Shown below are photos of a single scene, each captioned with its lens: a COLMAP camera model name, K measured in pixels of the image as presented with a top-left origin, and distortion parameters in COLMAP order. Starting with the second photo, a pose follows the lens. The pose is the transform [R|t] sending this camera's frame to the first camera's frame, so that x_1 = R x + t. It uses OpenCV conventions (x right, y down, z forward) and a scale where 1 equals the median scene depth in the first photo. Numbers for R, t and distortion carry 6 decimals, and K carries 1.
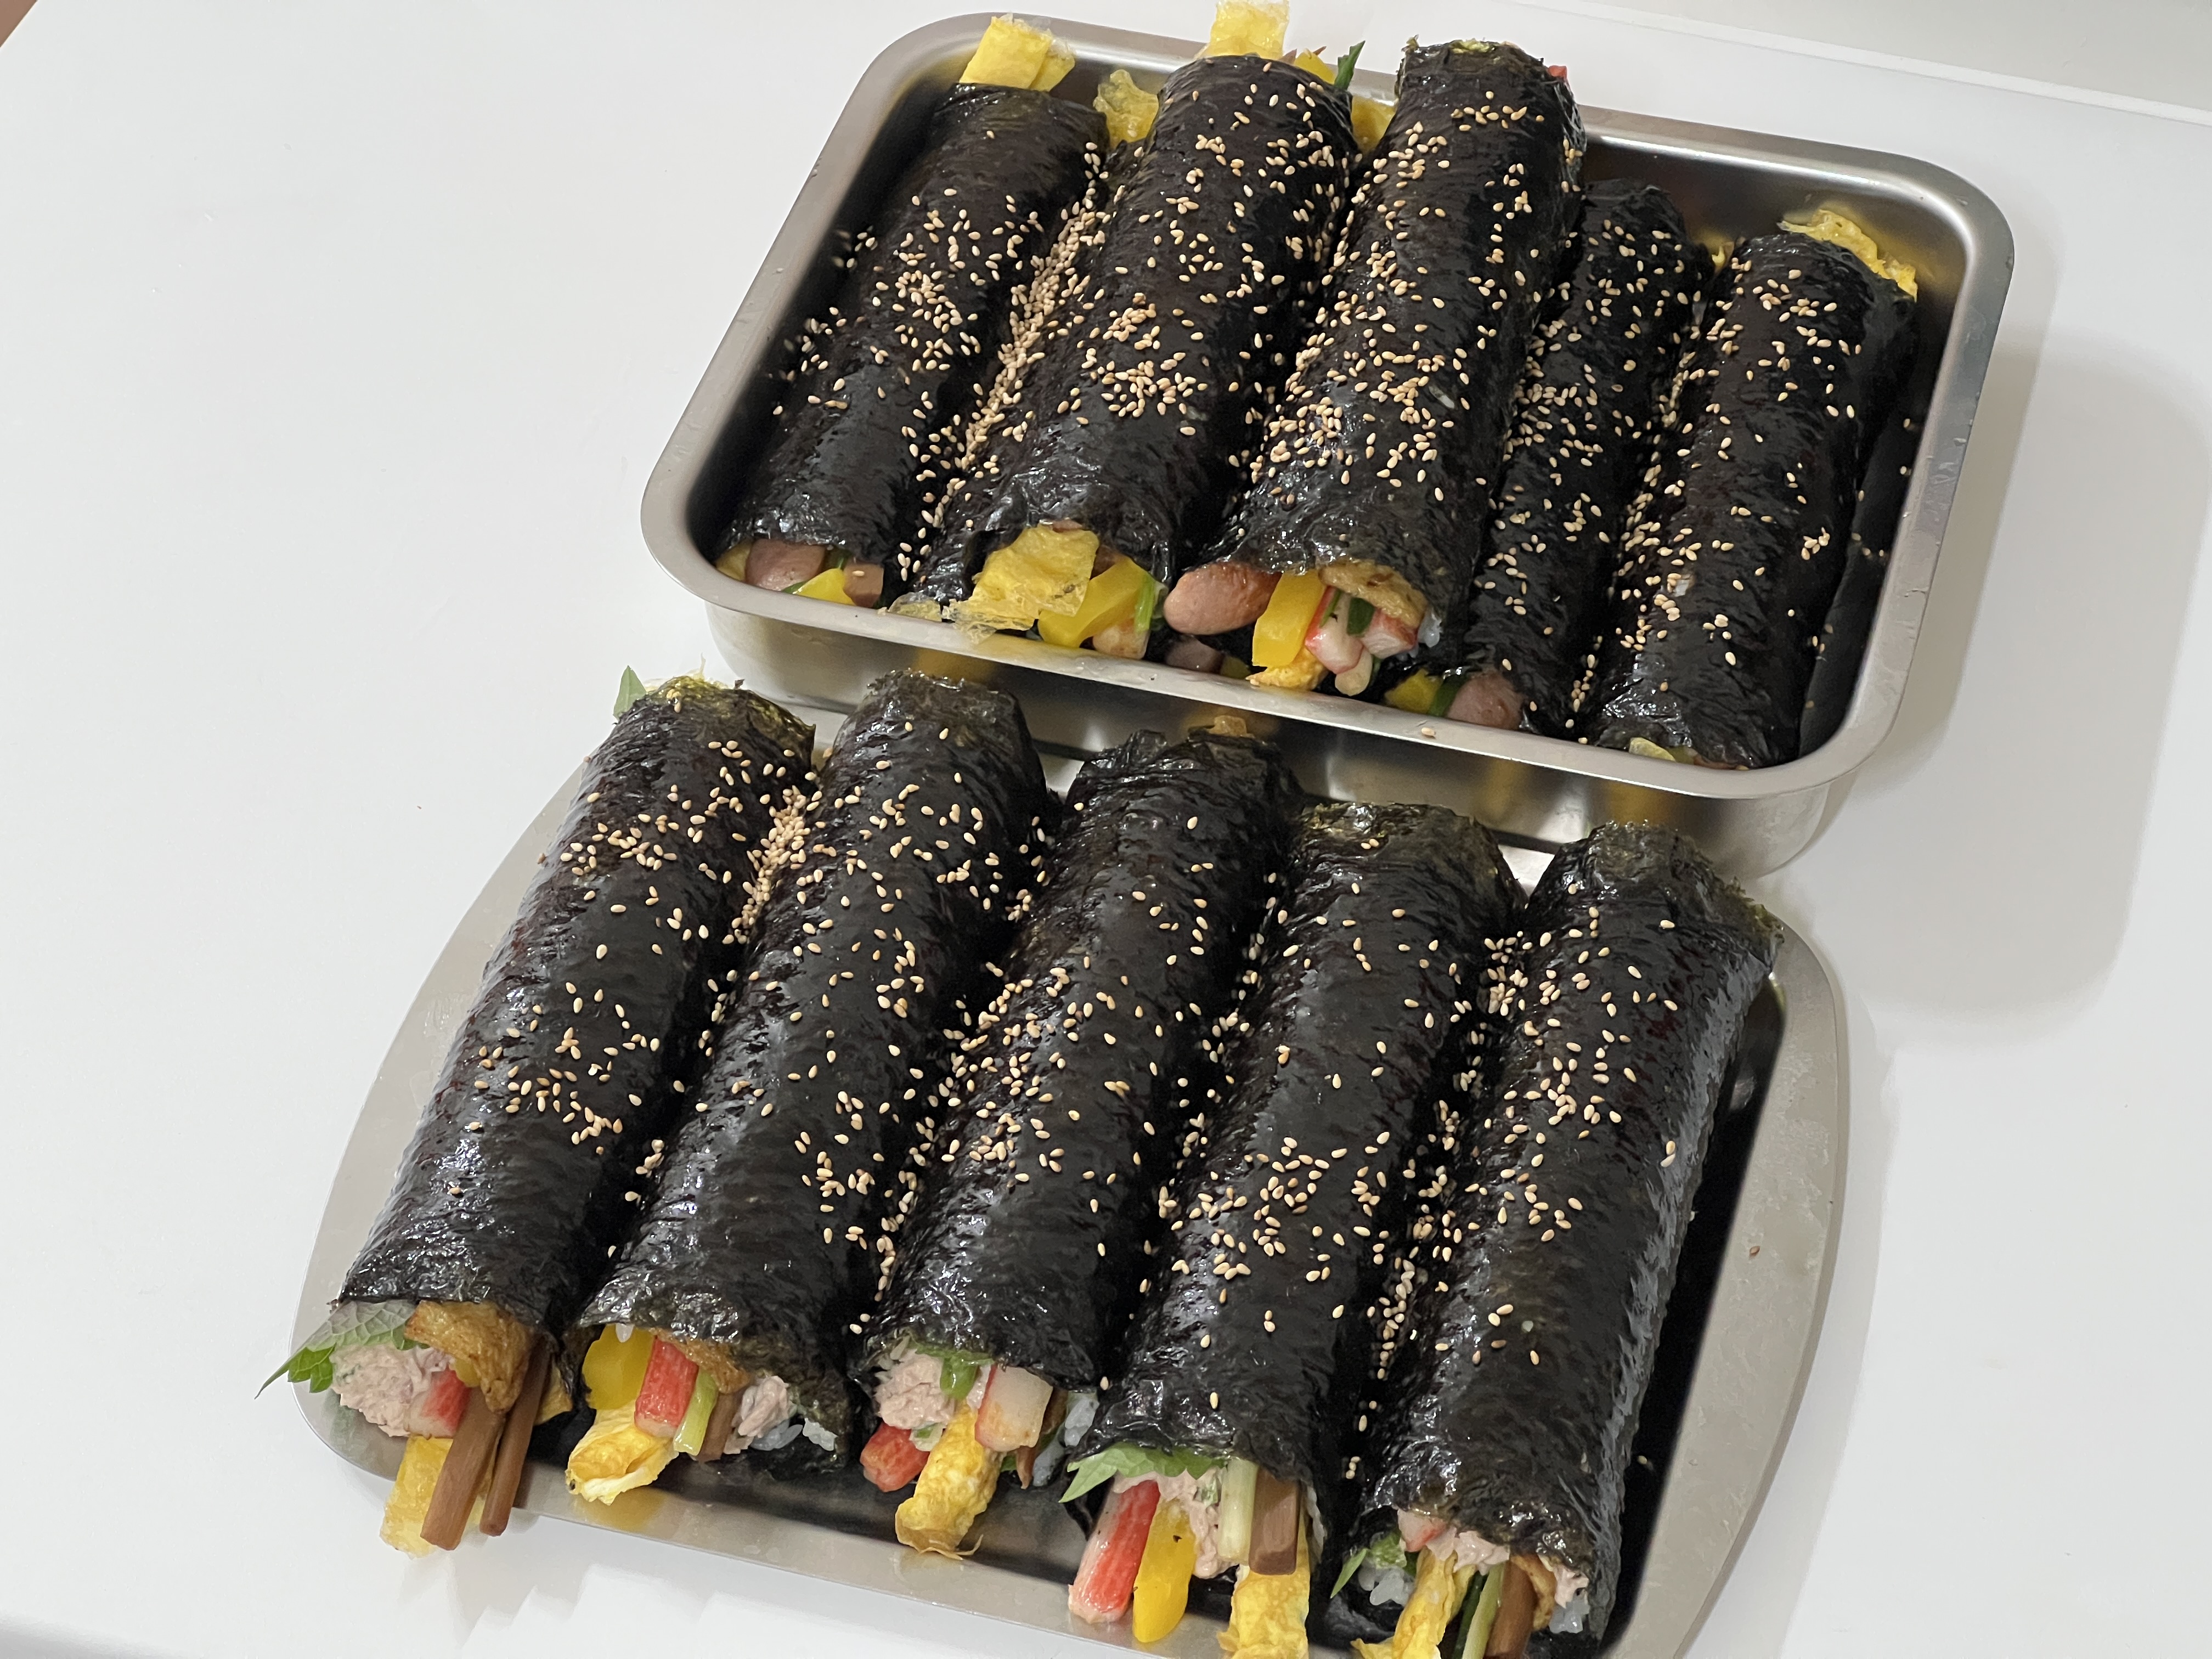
lens RADIAL K [[4978.2, 0, 1103.3], [0, 4978.2, 729.6], [0, 0, 1]] dist [-0.496727, 10.939177]
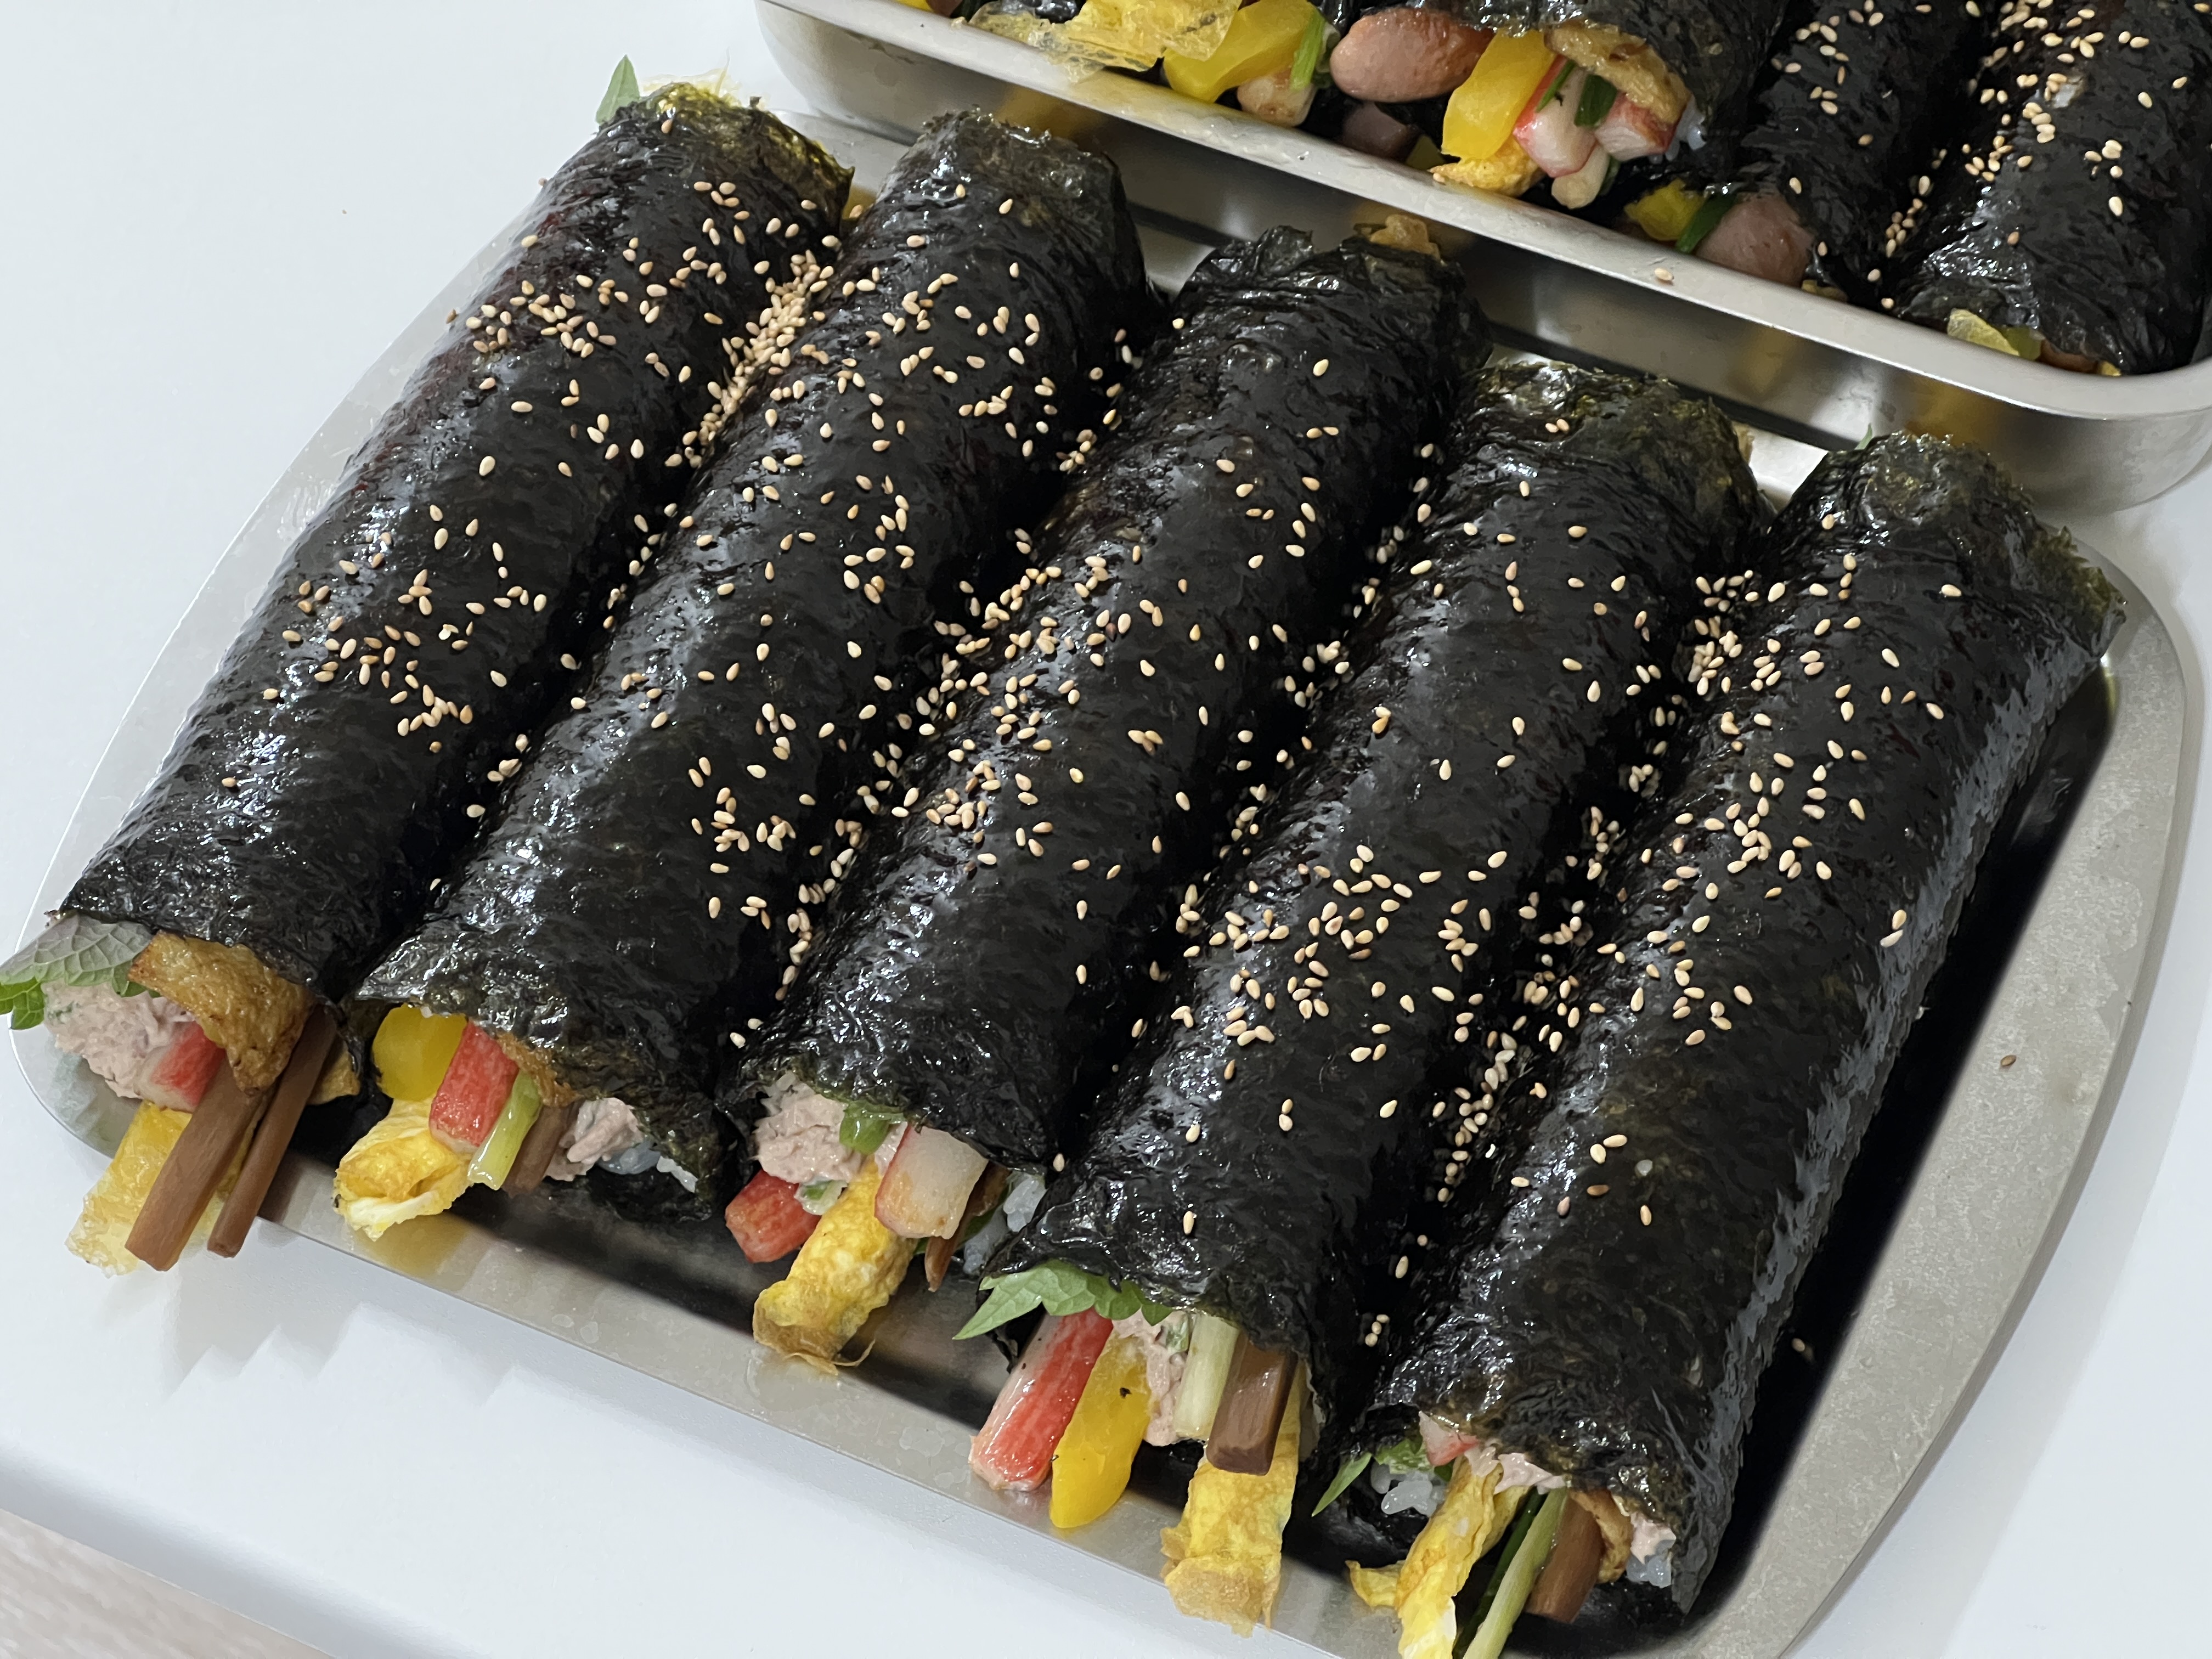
lens RADIAL K [[5012.8, 0, 1116.5], [0, 5012.8, 805.2], [0, 0, 1]] dist [-0.478856, 11.674774]
pose [[0.988540, 0.117665, -0.094566, 0.068717], [-0.100289, 0.980124, 0.171170, -0.043000], [0.112827, -0.159725, 0.980693, 0.283384]]
